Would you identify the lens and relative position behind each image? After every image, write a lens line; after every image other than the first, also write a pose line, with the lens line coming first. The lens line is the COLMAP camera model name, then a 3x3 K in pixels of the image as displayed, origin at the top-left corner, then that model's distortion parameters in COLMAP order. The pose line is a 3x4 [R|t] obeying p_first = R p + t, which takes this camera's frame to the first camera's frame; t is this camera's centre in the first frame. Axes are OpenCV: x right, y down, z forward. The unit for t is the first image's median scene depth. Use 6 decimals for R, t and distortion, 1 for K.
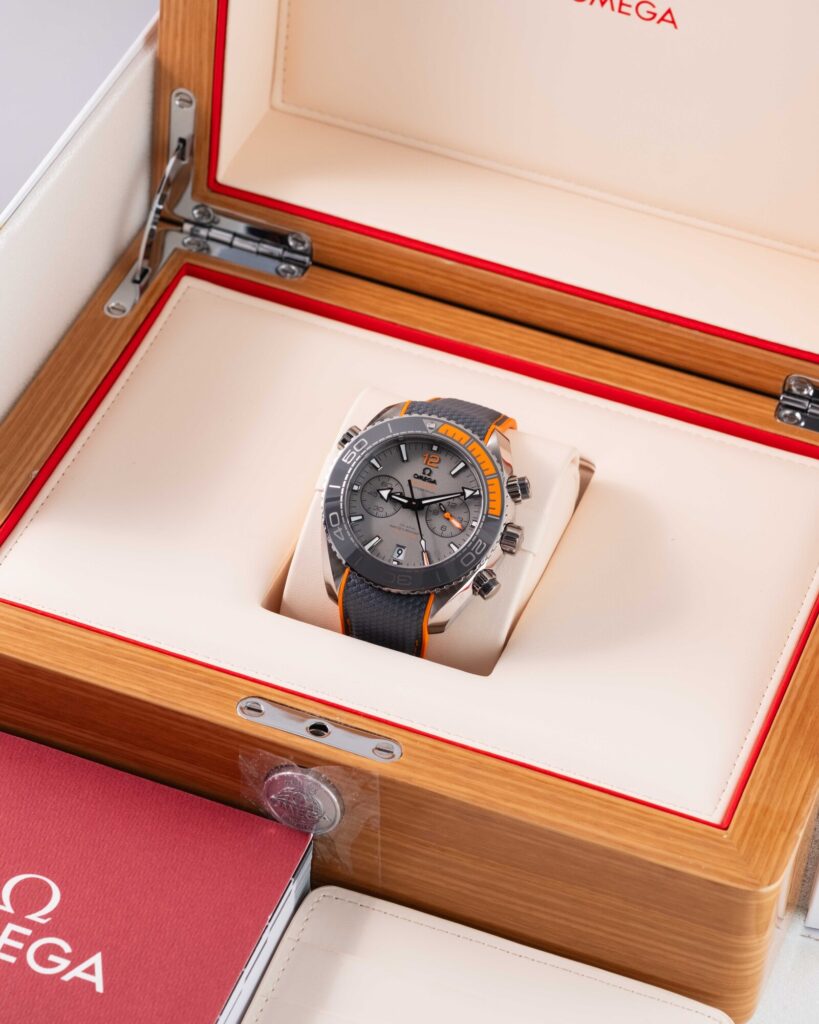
lens RADIAL K [[4168.0, 0, 411.2], [0, 4168.0, 511.6], [0, 0, 1]] dist [0.032631, 0.000000]
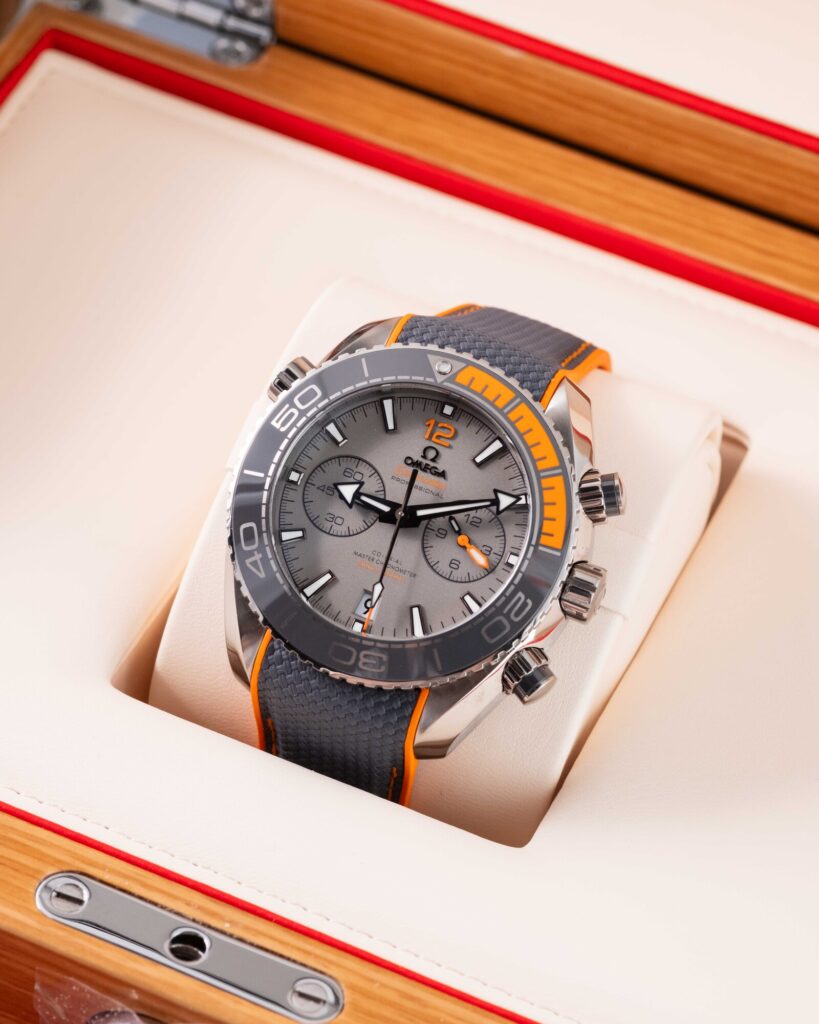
lens RADIAL K [[4168.0, 0, 407.1], [0, 4168.0, 509.5], [0, 0, 1]] dist [0.032631, 0.000000]
pose [[0.997676, 0.056822, -0.037599, 0.021125], [-0.054421, 0.996588, 0.062053, -0.035227], [0.040996, -0.059863, 0.997364, 0.471073]]
